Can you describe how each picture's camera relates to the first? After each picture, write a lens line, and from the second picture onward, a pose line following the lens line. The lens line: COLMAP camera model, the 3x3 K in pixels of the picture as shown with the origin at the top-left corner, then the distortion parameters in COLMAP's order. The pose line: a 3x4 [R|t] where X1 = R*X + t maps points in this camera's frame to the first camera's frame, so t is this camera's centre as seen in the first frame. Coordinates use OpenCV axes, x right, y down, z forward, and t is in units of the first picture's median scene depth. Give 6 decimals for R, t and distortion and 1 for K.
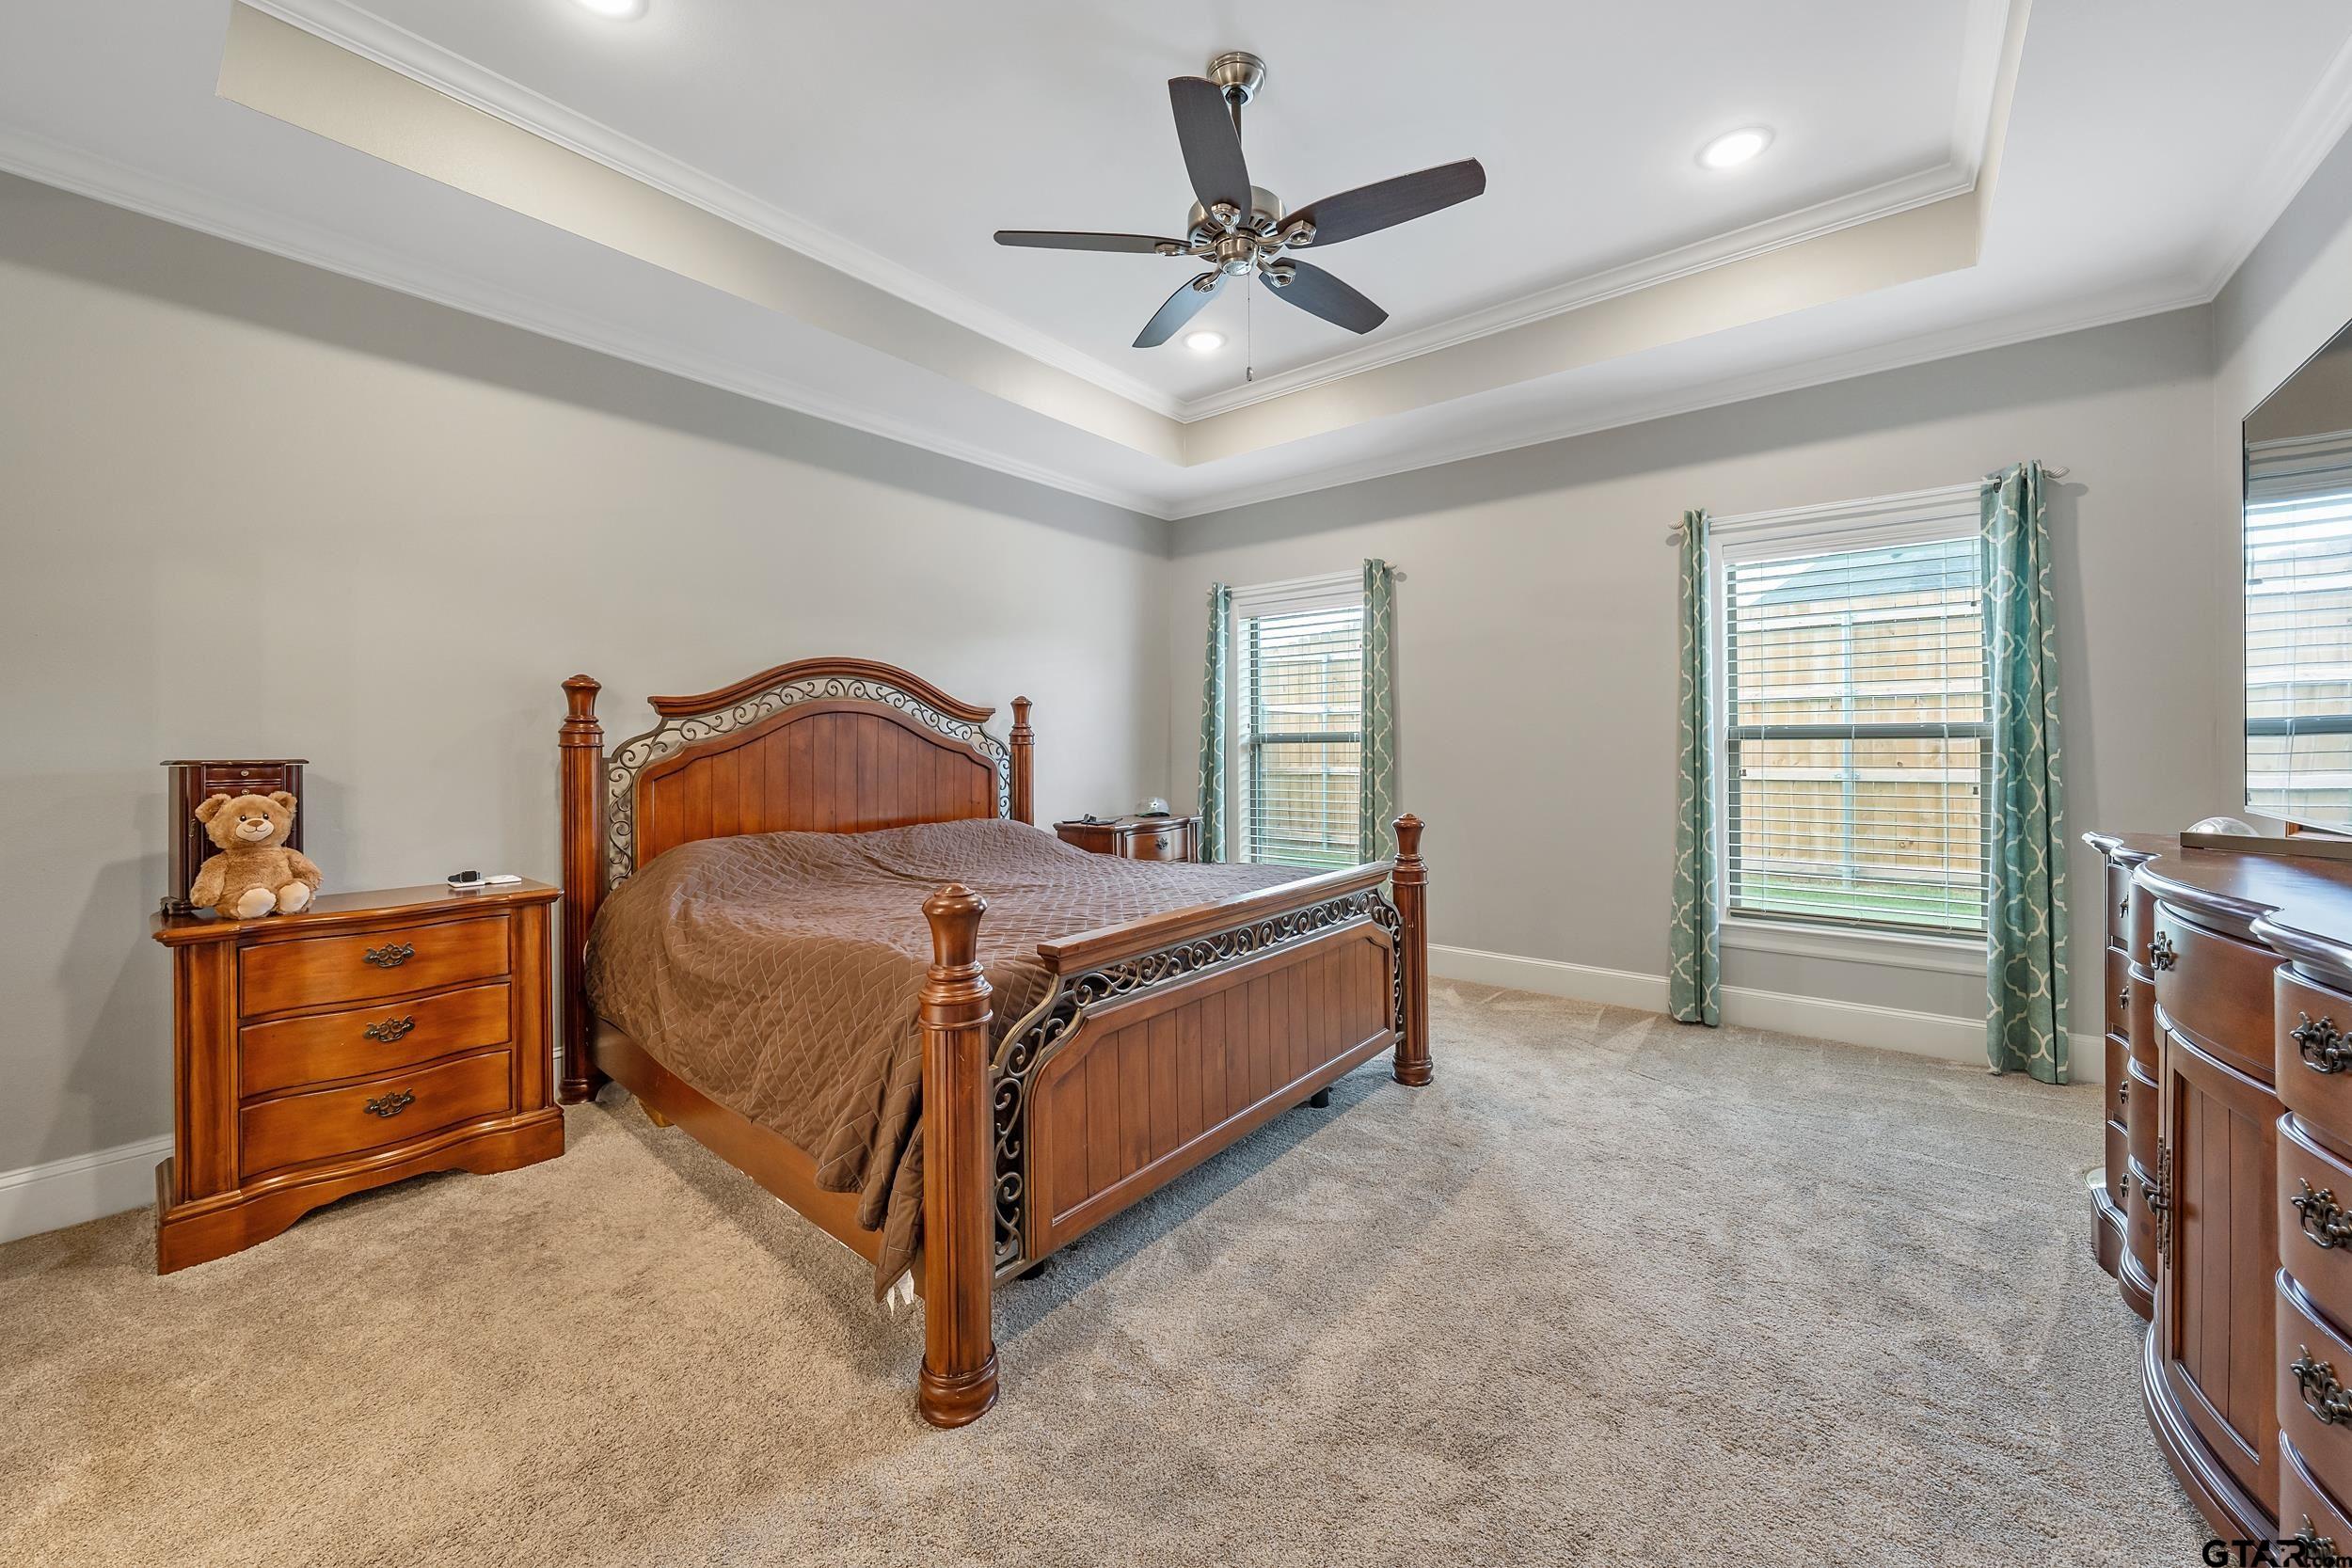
lens RADIAL K [[931.3, 0, 1145.3], [0, 931.3, 740.5], [0, 0, 1]] dist [-0.002350, -0.000222]
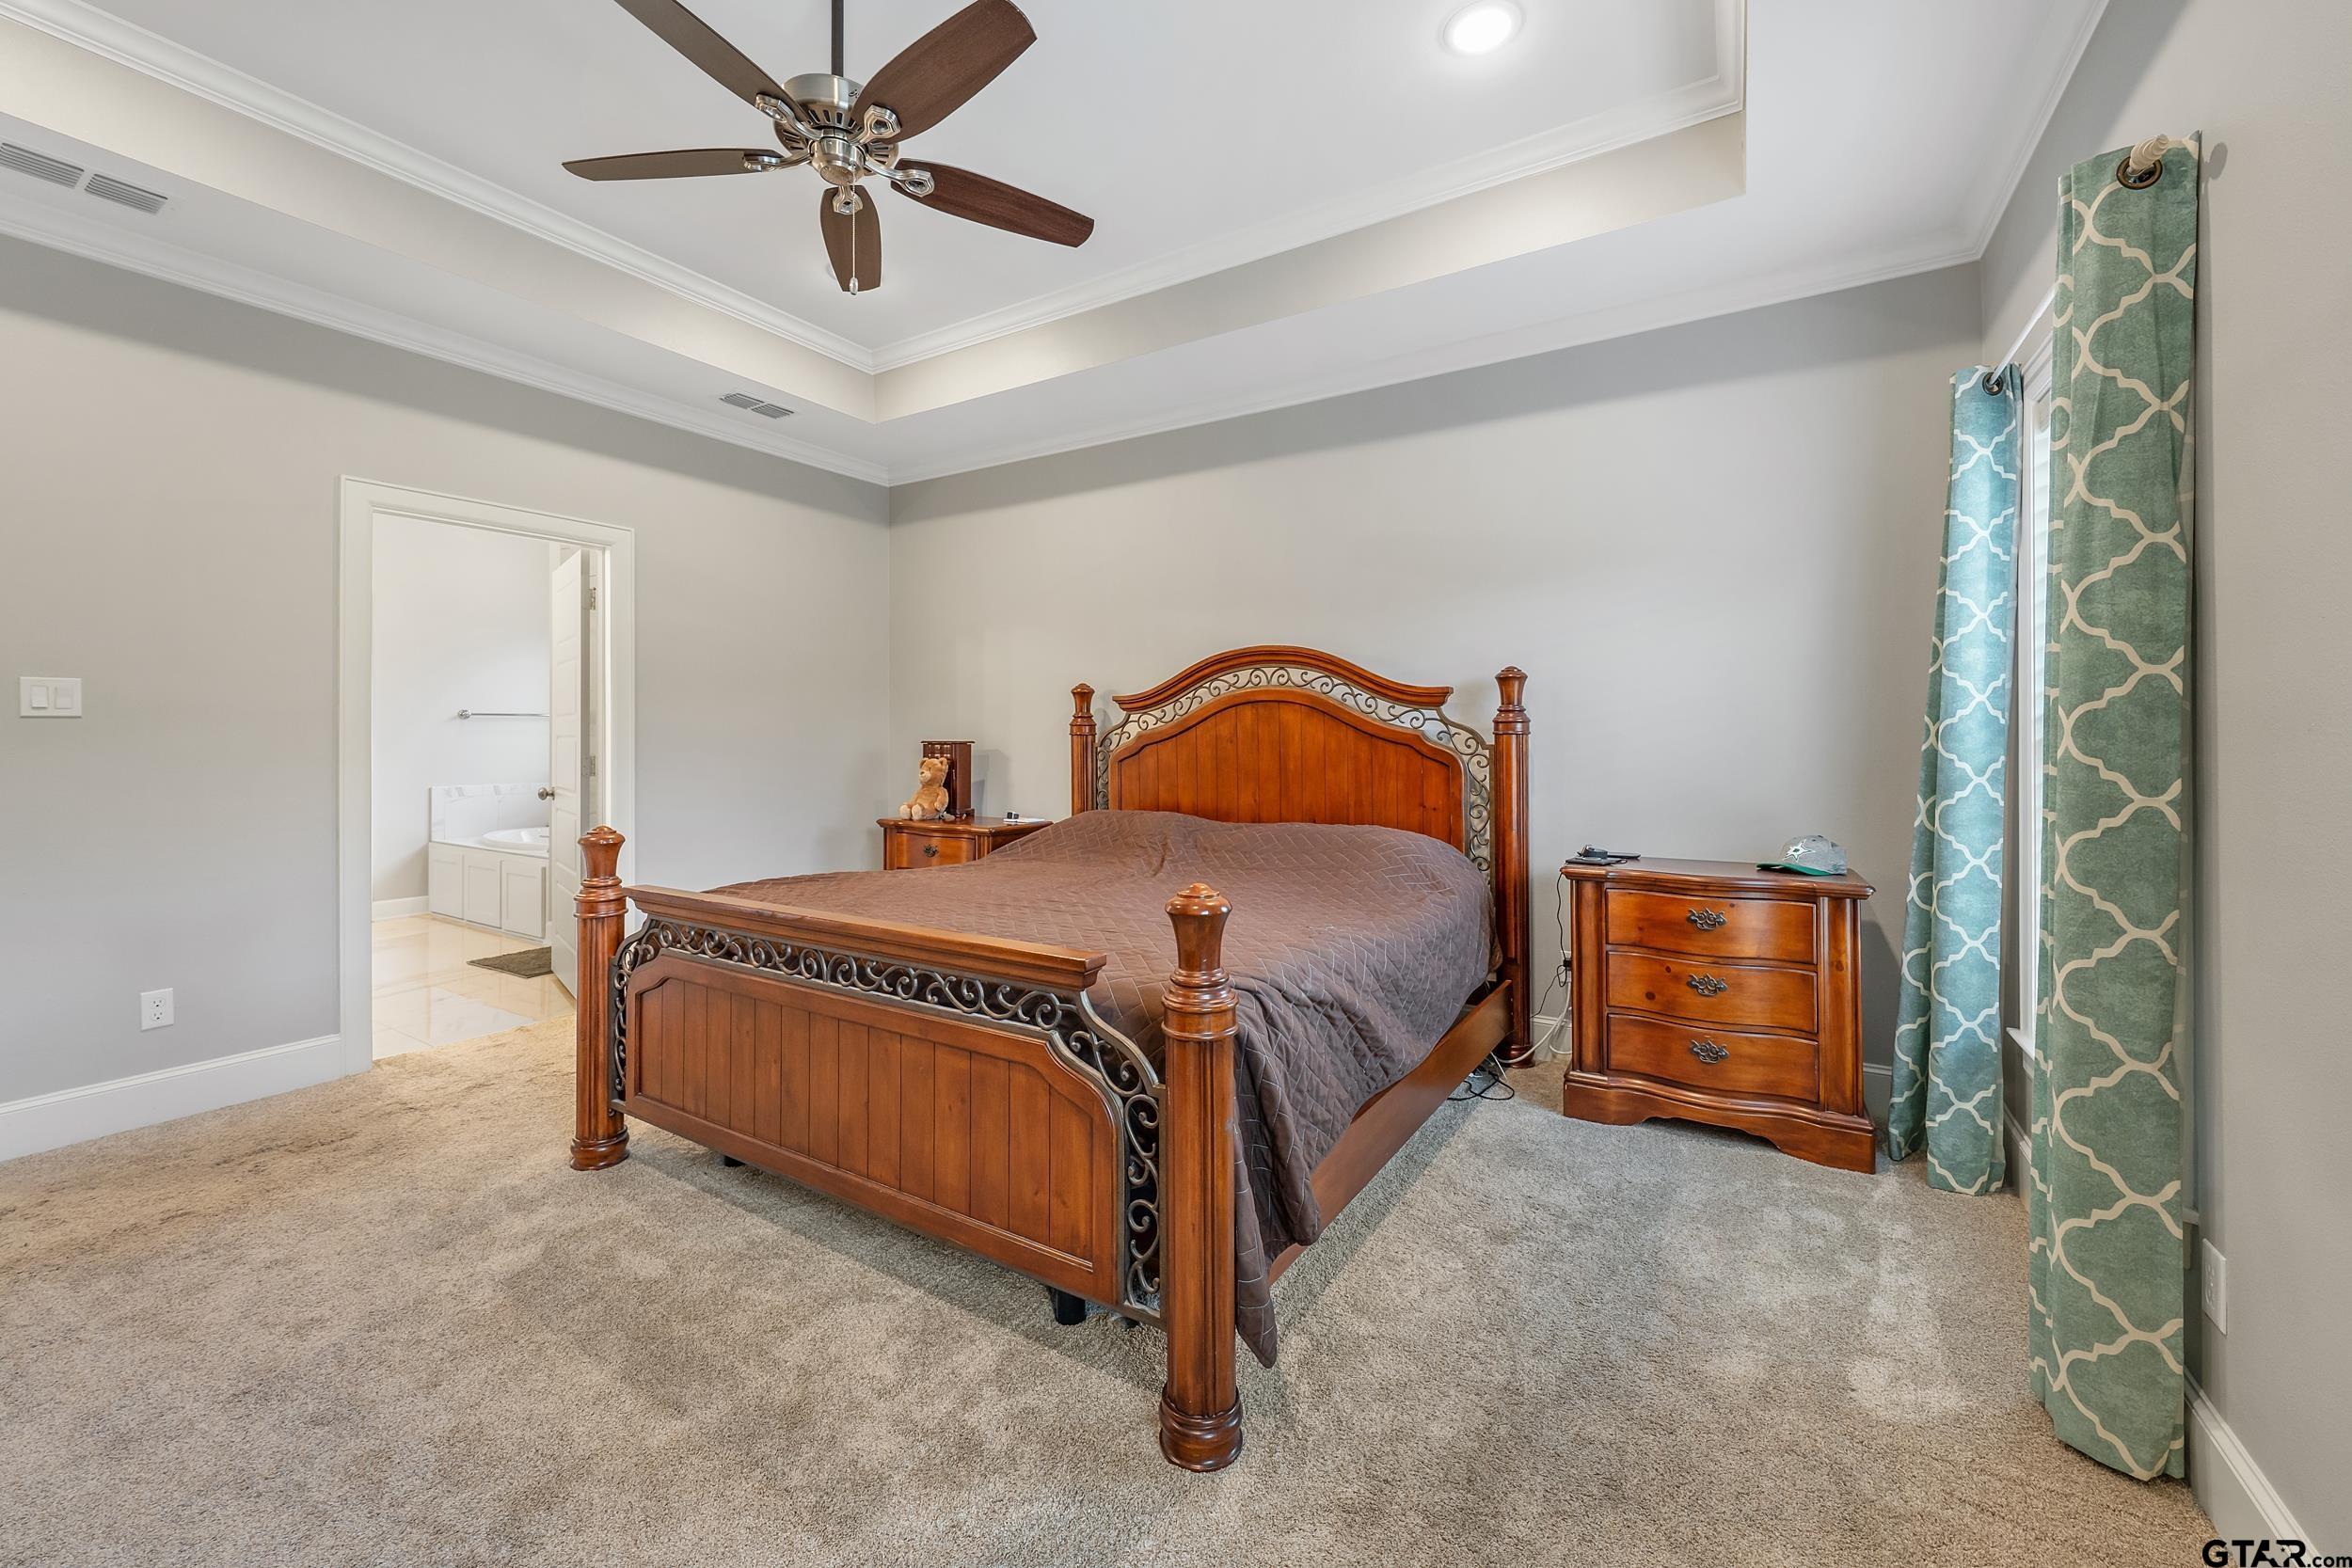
lens RADIAL K [[912.7, 0, 1180.5], [0, 912.7, 738.9], [0, 0, 1]] dist [-0.002428, -0.000124]
pose [[0.129582, 0.008648, -0.991531, 0.619396], [0.004214, 0.999948, 0.009273, 0.000560], [0.991560, -0.005380, 0.129539, 0.772653]]
